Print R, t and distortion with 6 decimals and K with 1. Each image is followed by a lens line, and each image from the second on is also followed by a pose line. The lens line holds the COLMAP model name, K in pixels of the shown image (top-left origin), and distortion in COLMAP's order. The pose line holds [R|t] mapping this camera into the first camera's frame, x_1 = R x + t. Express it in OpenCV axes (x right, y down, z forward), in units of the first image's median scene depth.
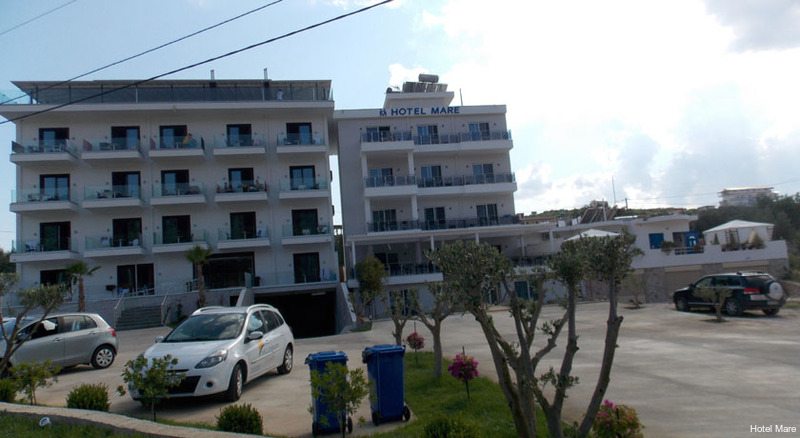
lens RADIAL K [[513.1, 0, 396.8], [0, 513.1, 238.4], [0, 0, 1]] dist [0.001317, 0.000540]
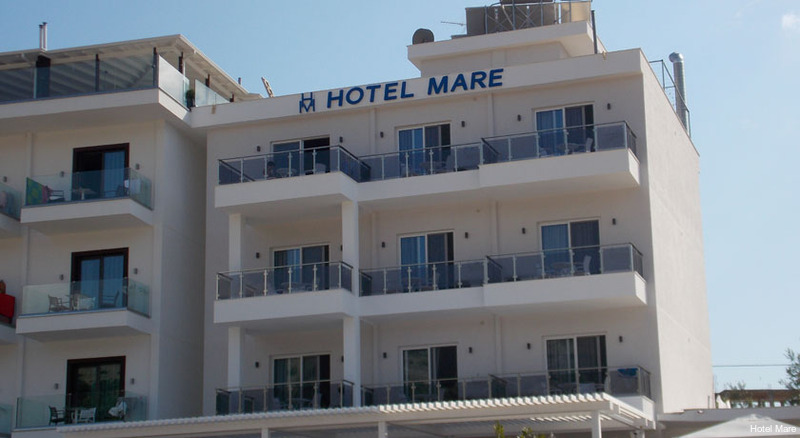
lens RADIAL K [[1394.7, 0, 400.0], [0, 1394.7, 219.0], [0, 0, 1]] dist [0.219336, -0.013665]
pose [[0.901966, -0.047071, -0.429234, 0.482352], [-0.005199, 0.992785, -0.119796, -0.030775], [0.431776, 0.110284, 0.895213, 0.088046]]
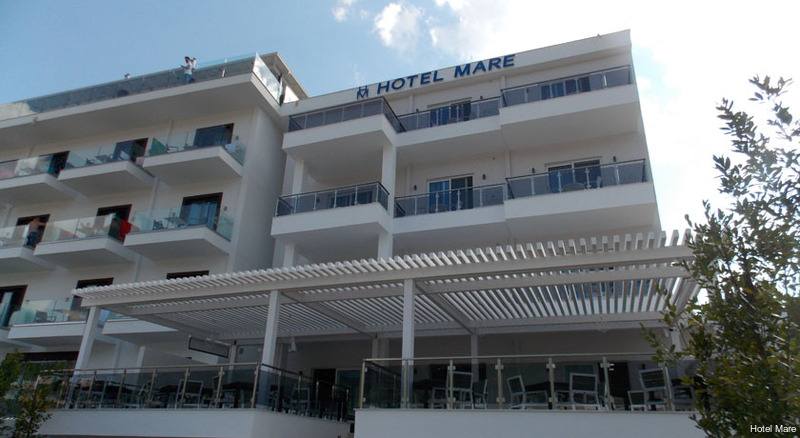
lens RADIAL K [[513.1, 0, 396.8], [0, 513.1, 238.4], [0, 0, 1]] dist [0.001317, 0.000540]
pose [[0.884821, -0.077794, -0.459391, 0.230138], [-0.055693, 0.961235, -0.270046, 0.037049], [0.462591, 0.264527, 0.846189, 0.604260]]
